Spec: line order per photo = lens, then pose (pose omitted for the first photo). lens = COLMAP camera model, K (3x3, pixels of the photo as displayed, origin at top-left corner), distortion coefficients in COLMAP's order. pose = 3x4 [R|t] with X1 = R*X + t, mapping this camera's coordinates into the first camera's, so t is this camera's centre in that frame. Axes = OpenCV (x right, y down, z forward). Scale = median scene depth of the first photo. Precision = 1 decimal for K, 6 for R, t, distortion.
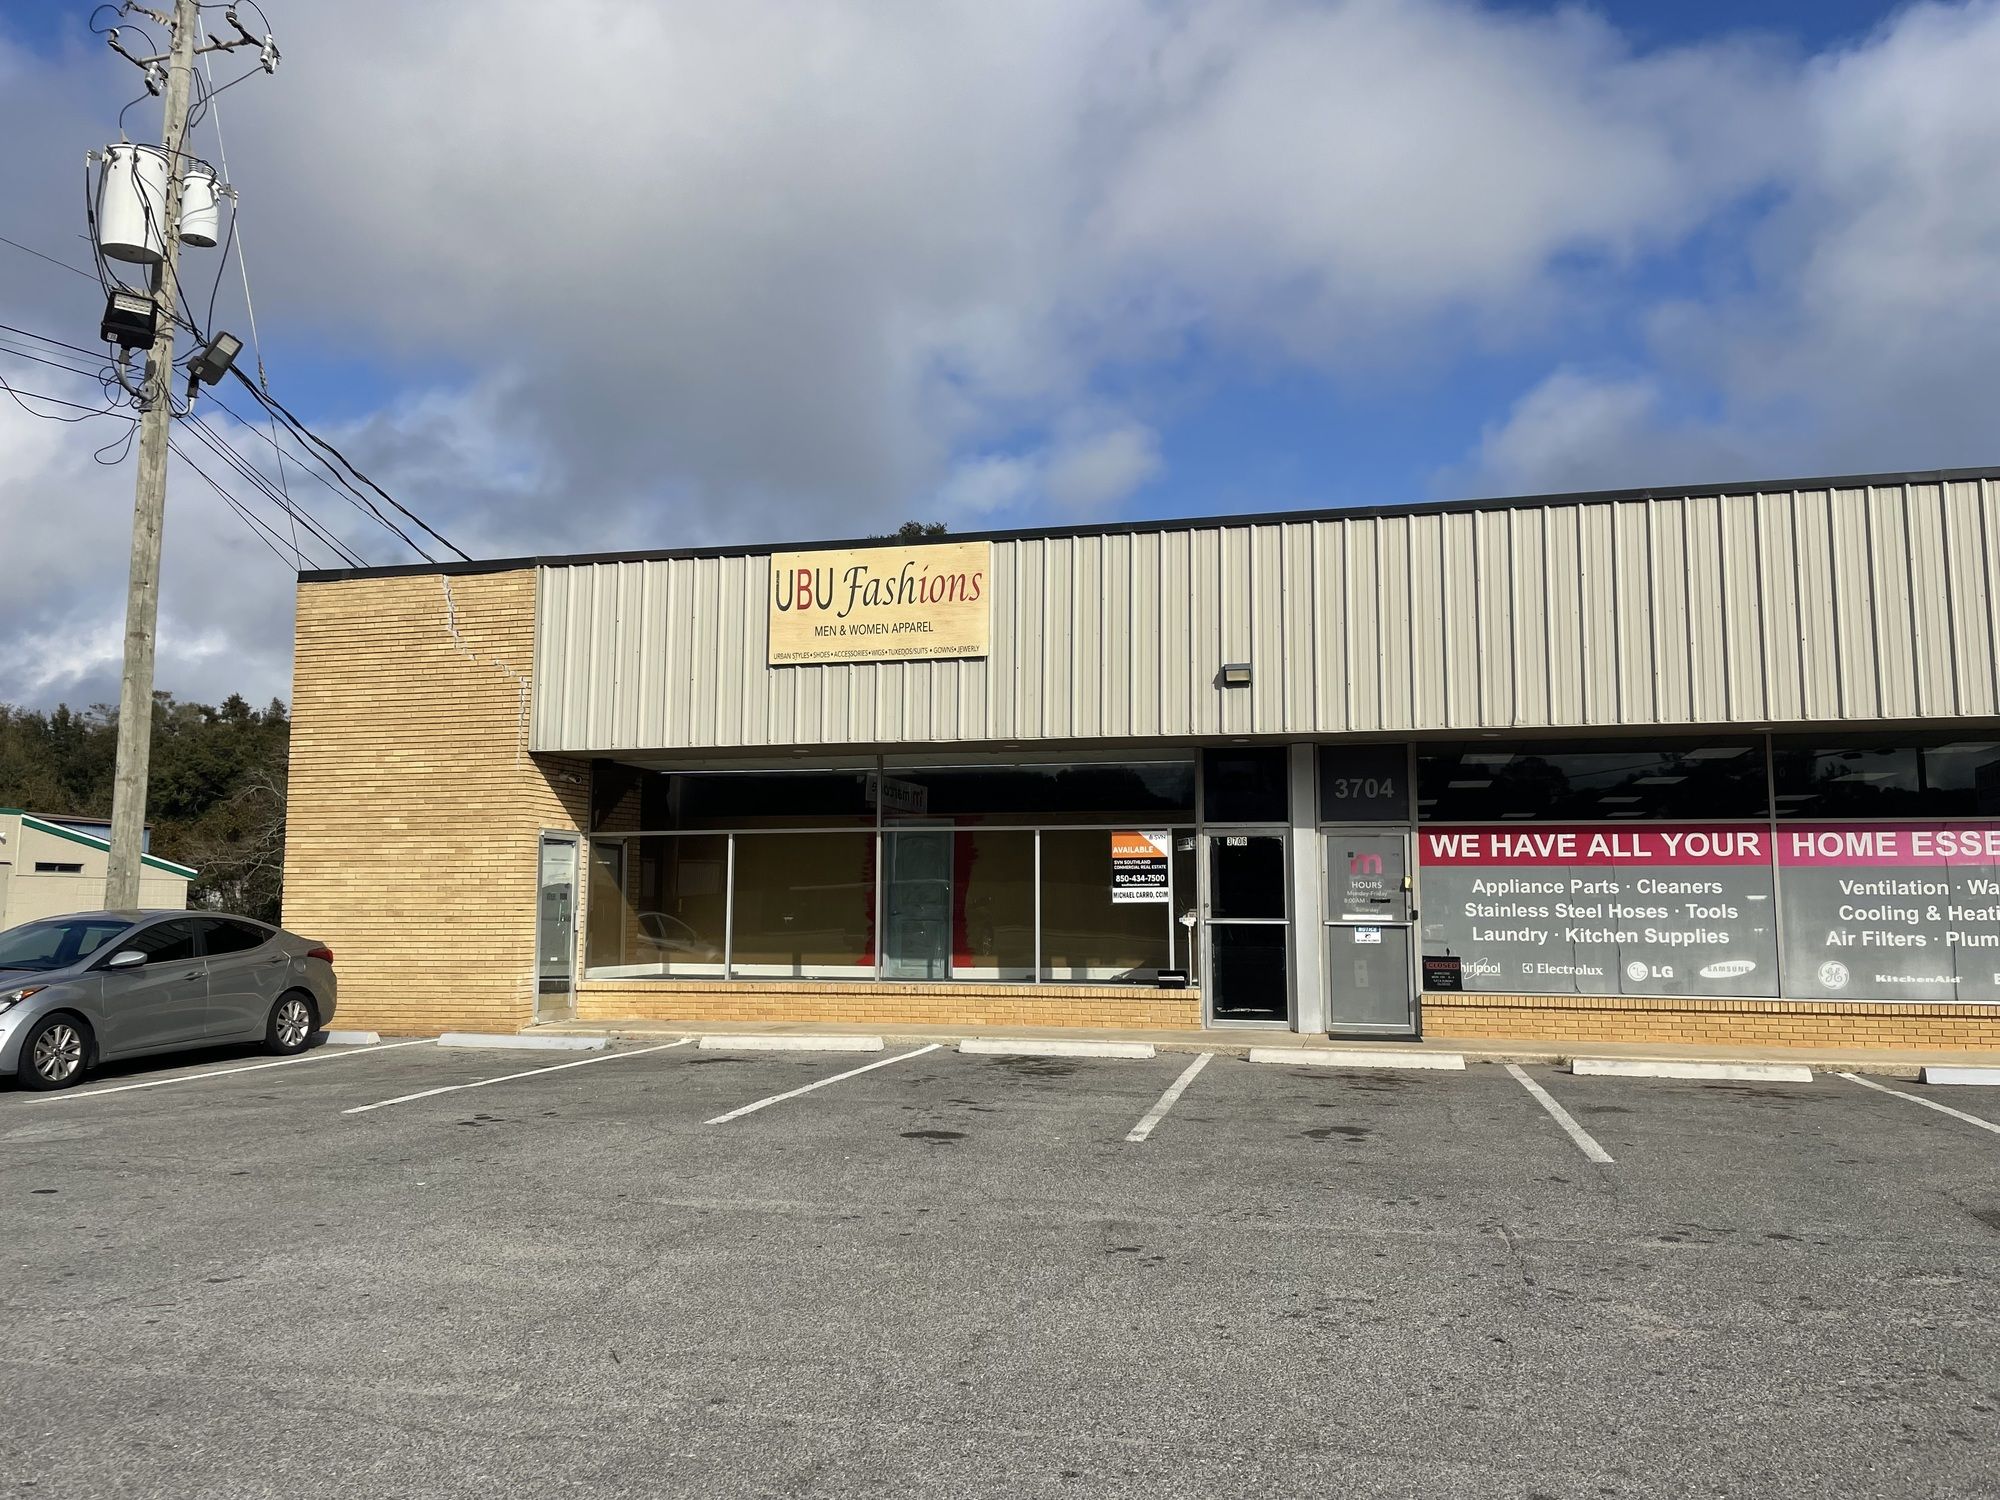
lens RADIAL K [[1525.9, 0, 1055.4], [0, 1525.9, 748.4], [0, 0, 1]] dist [0.094831, -0.122019]
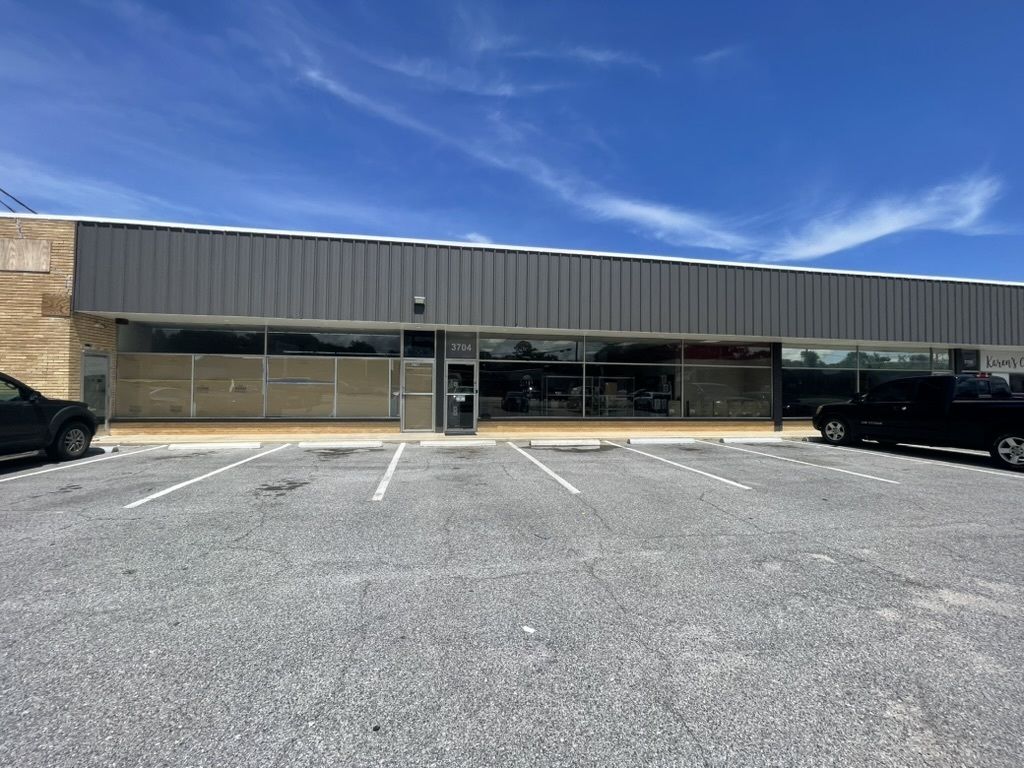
lens RADIAL K [[416.7, 0, 515.3], [0, 416.7, 379.7], [0, 0, 1]] dist [-0.005430, 0.000340]
pose [[0.927541, 0.015522, 0.373400, 0.007508], [-0.046883, 0.996077, 0.075051, 0.024668], [-0.370770, -0.087119, 0.924630, 0.256658]]
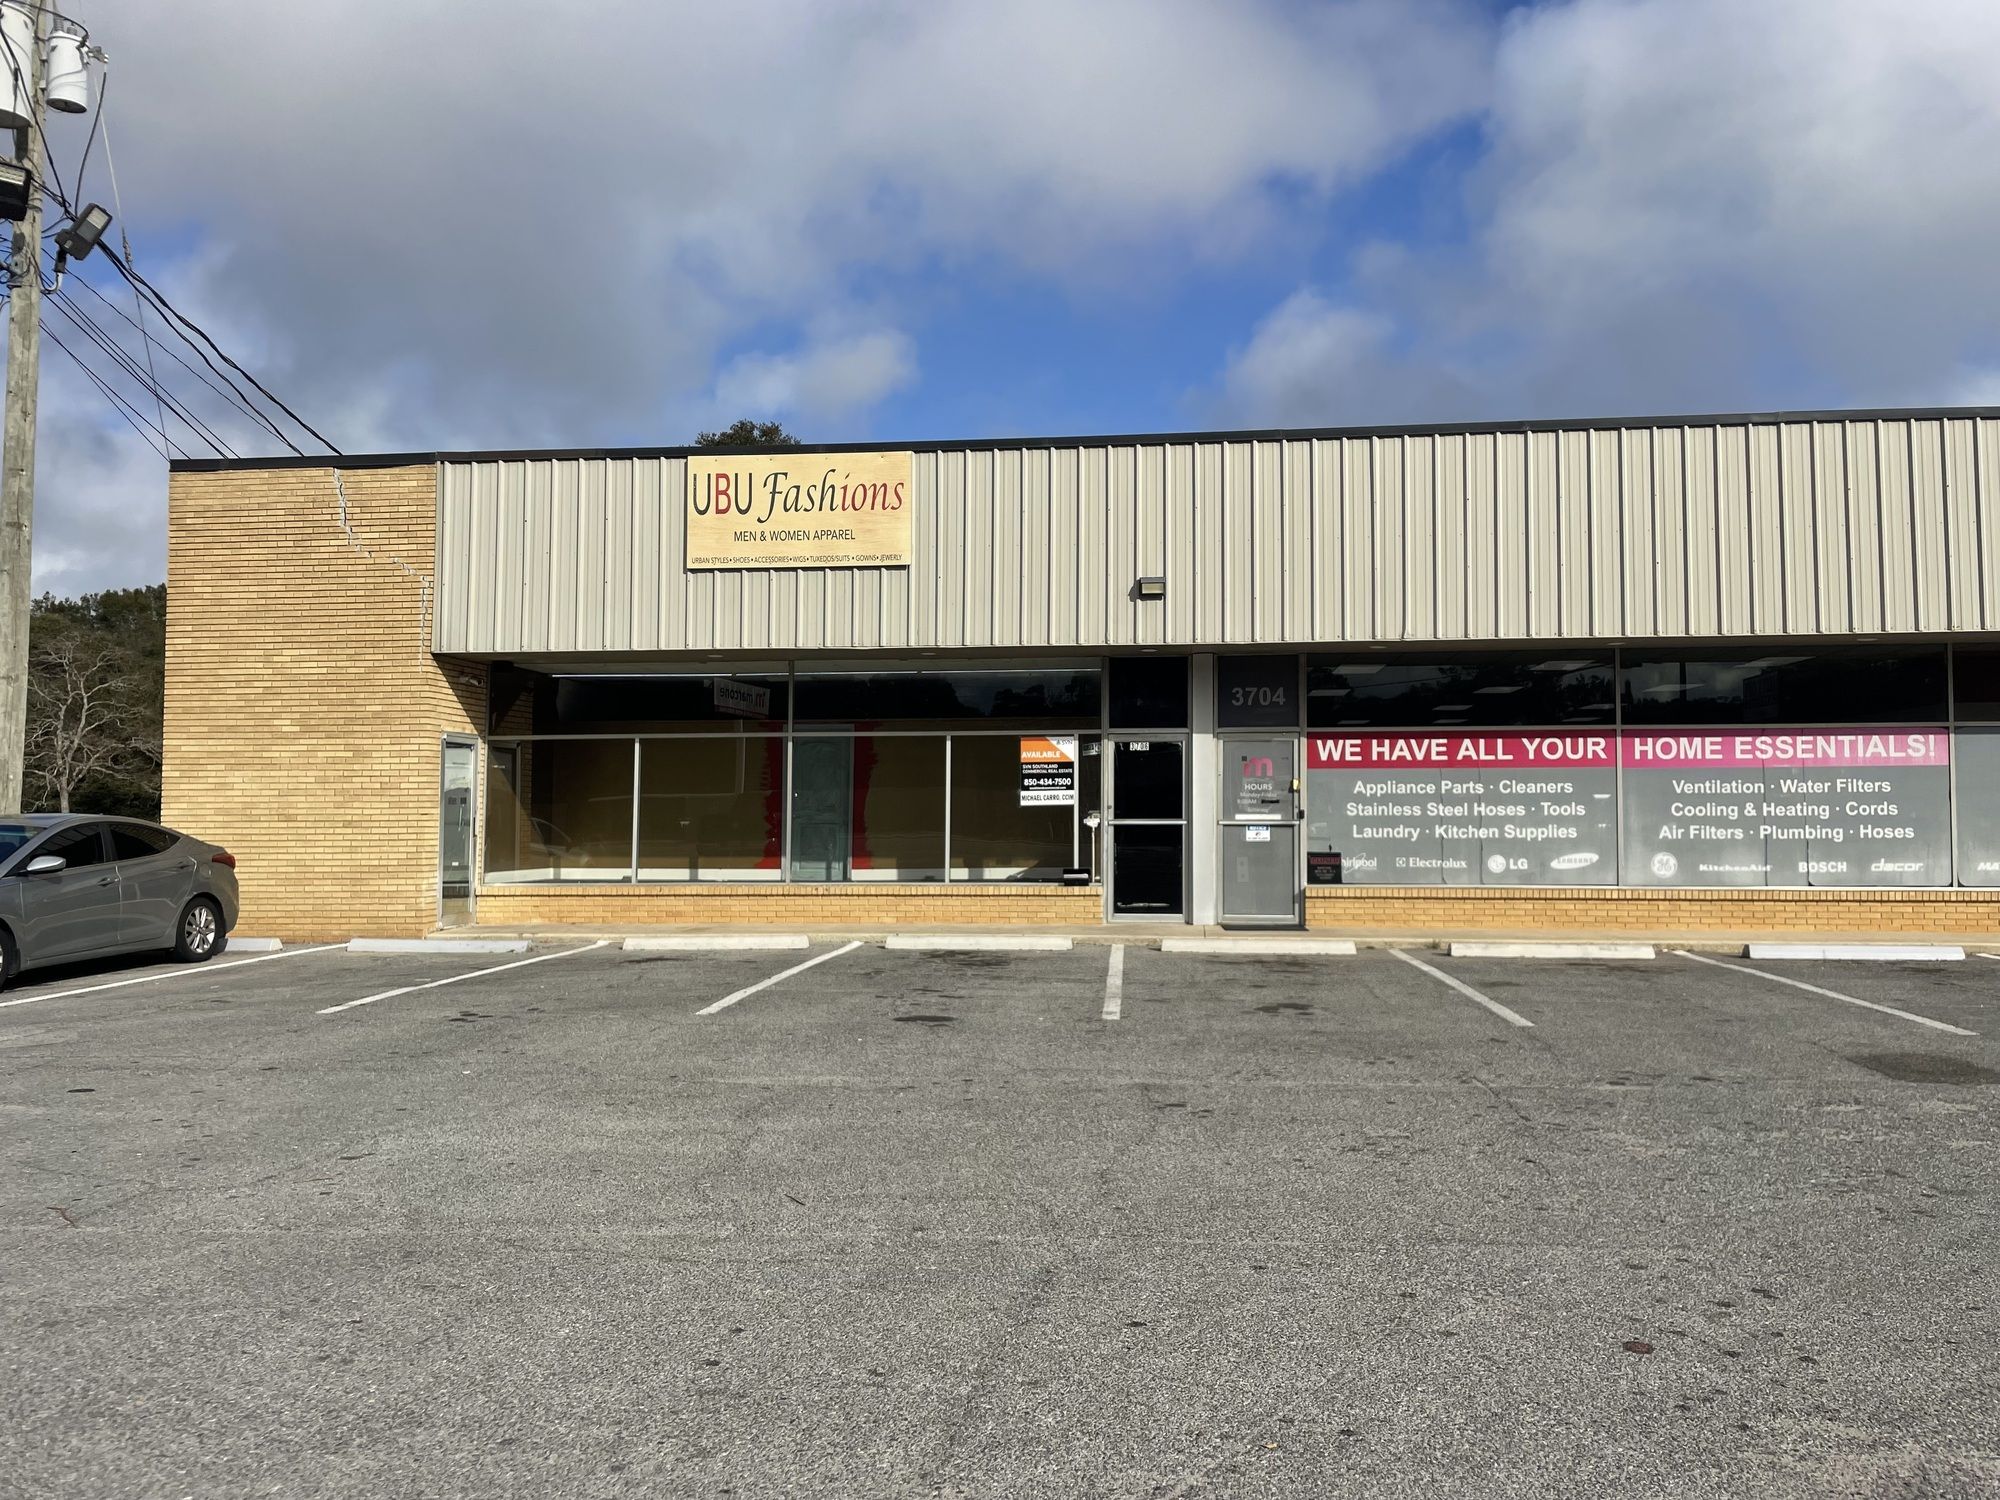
lens RADIAL K [[1525.9, 0, 1083.2], [0, 1525.9, 736.7], [0, 0, 1]] dist [0.094831, -0.122019]
pose [[0.989285, 0.002029, 0.145984, -0.077139], [-0.009742, 0.998592, 0.052139, -0.000123], [-0.145673, -0.053002, 0.987912, -0.033779]]
